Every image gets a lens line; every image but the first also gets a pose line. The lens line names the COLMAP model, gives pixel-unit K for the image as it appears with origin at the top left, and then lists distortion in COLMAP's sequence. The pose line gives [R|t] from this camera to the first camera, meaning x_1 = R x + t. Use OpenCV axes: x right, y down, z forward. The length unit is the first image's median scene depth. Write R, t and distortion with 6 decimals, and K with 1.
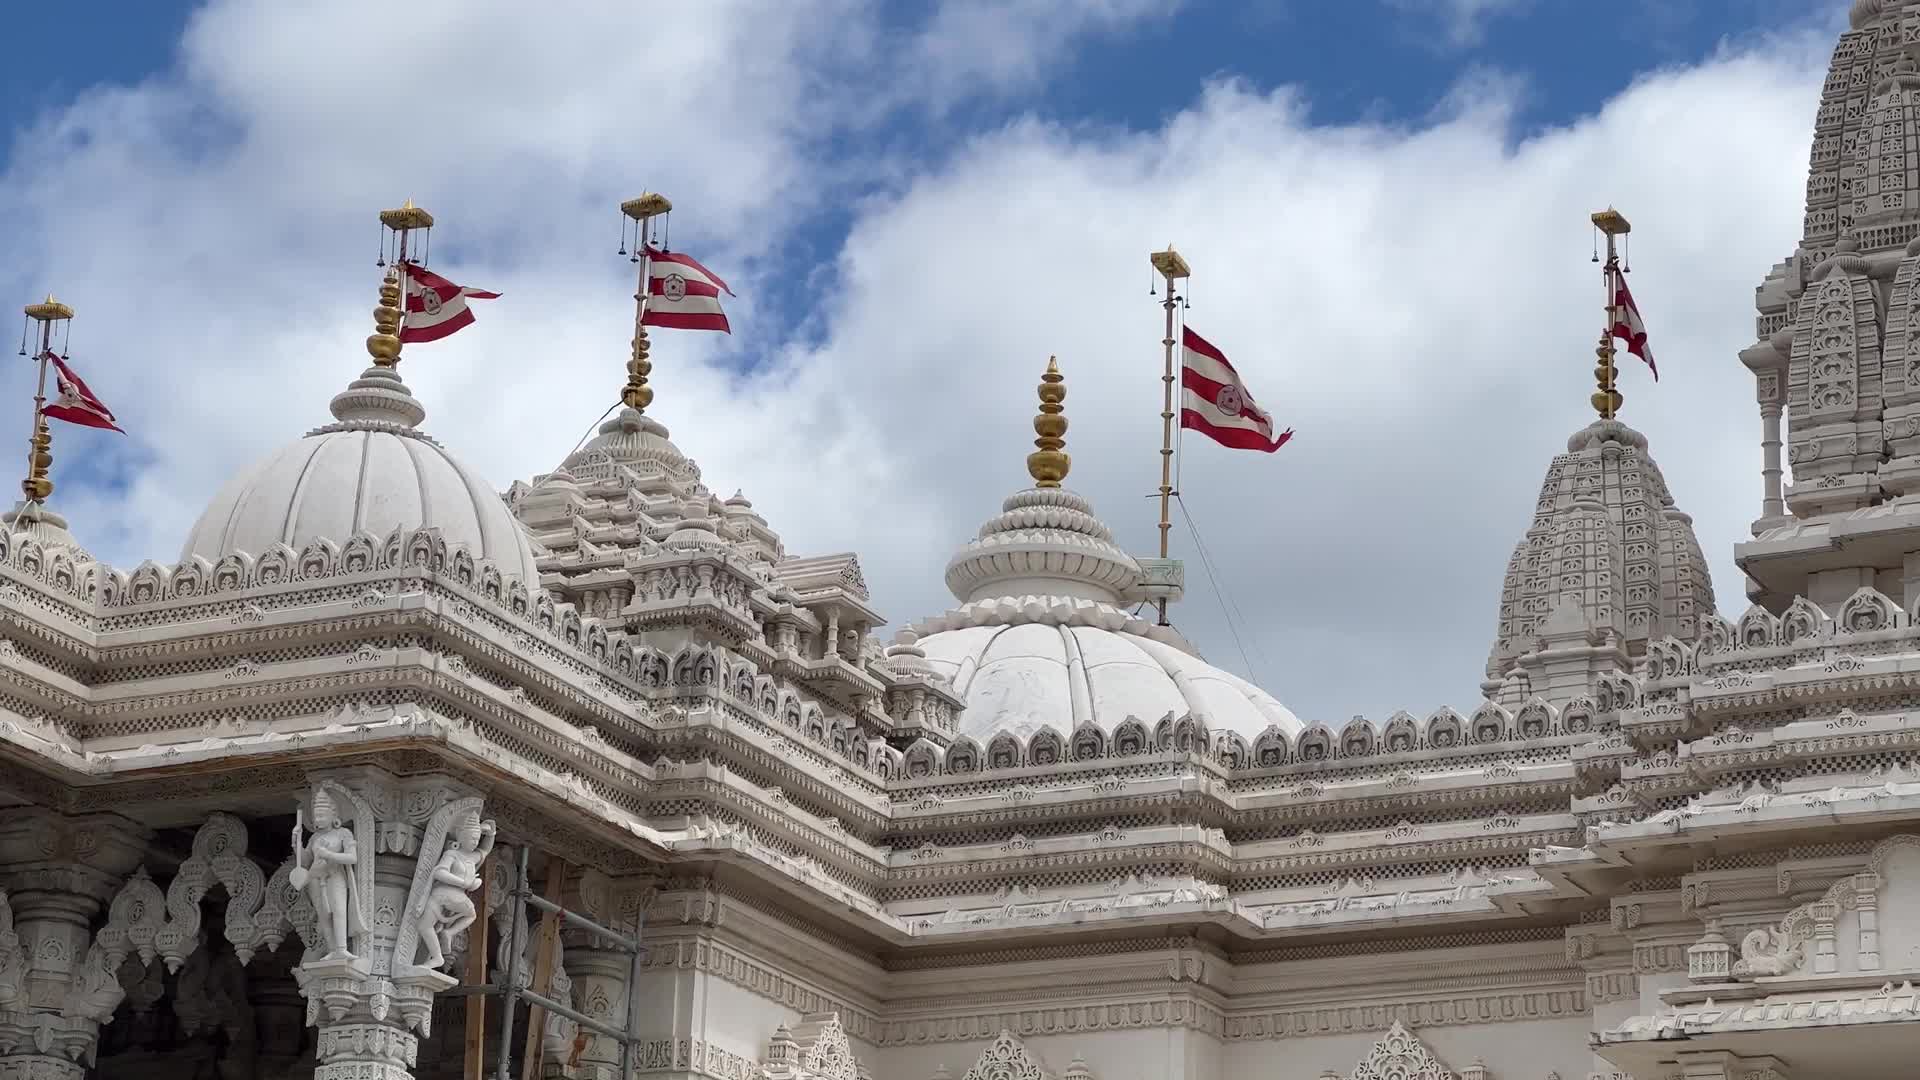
lens RADIAL K [[4639.5, 0, 963.1], [0, 4639.5, 488.2], [0, 0, 1]] dist [-0.277775, 7.587666]
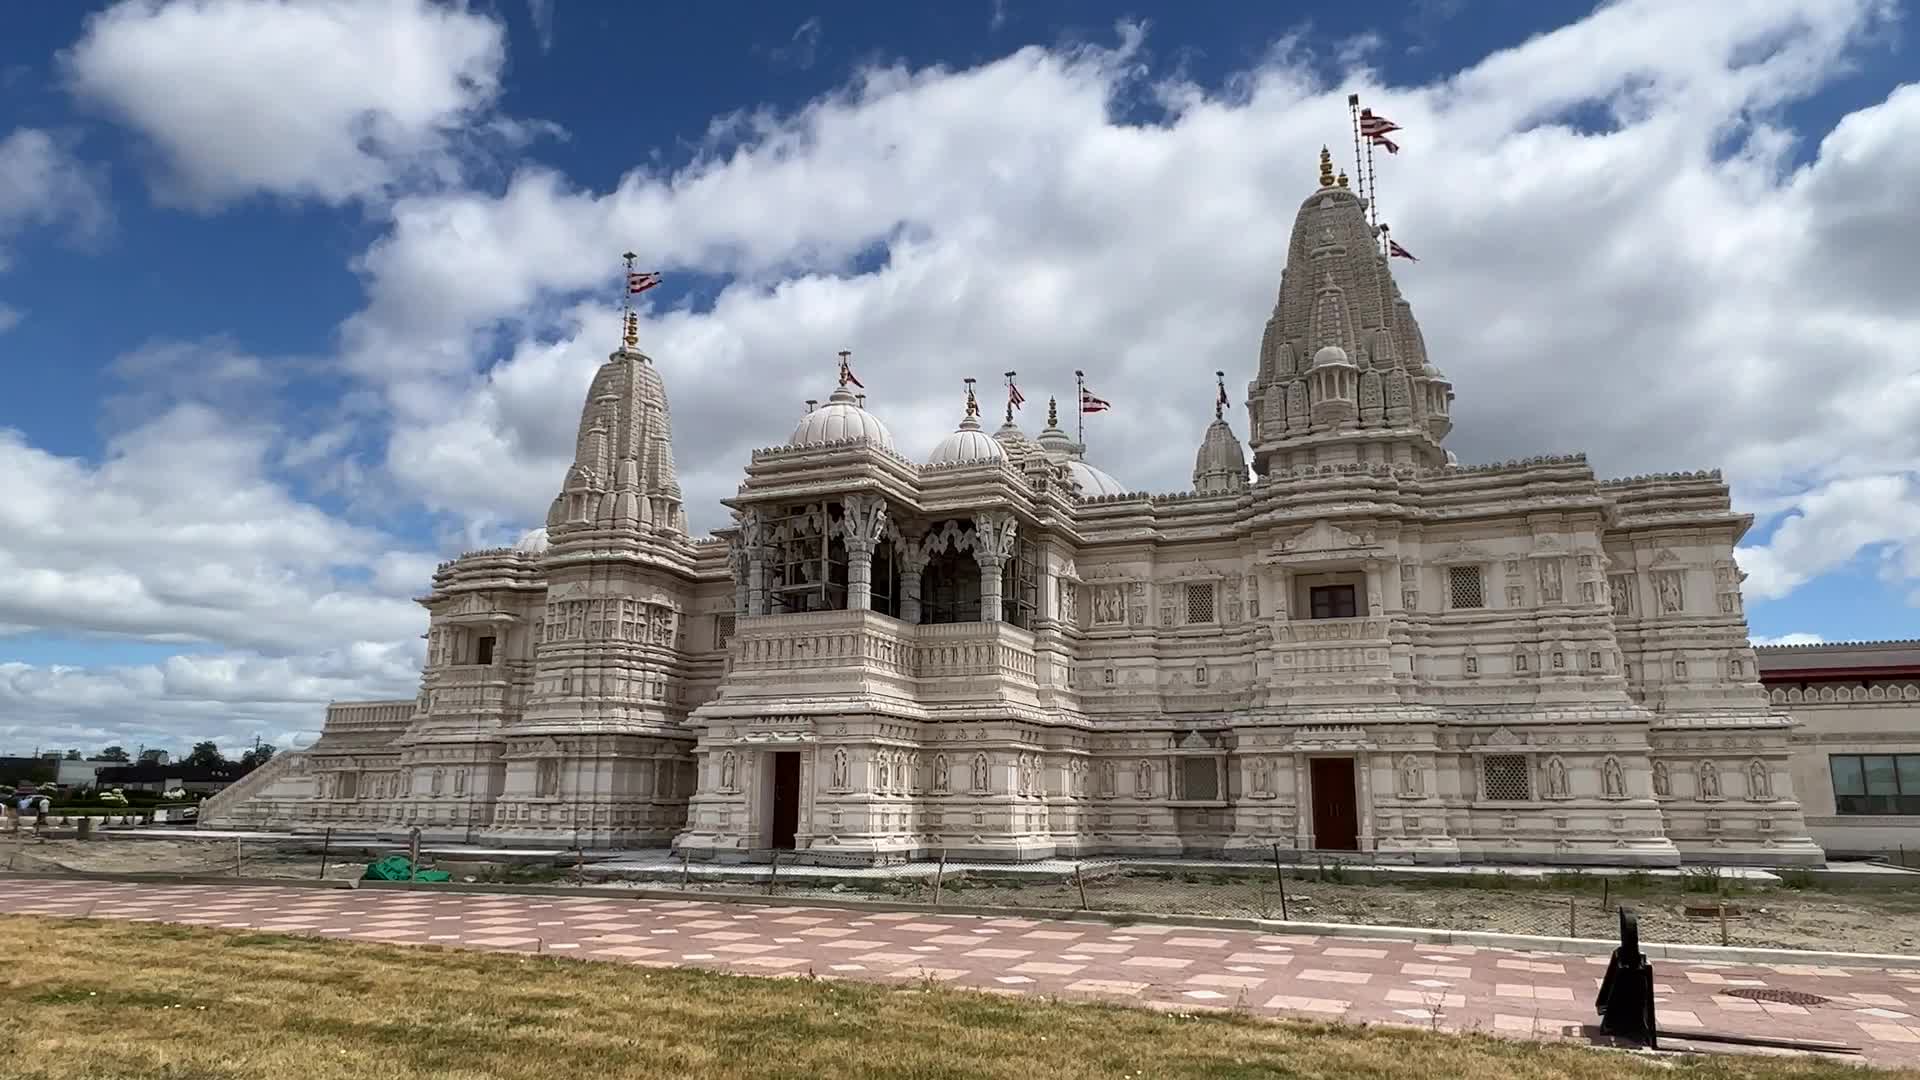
lens RADIAL K [[1191.8, 0, 968.1], [0, 1191.8, 534.9], [0, 0, 1]] dist [-0.000462, -0.000363]
pose [[0.997668, -0.015269, 0.066528, -0.212580], [0.007348, 0.993020, 0.117715, -0.049040], [-0.067861, -0.116952, 0.990816, -0.145368]]
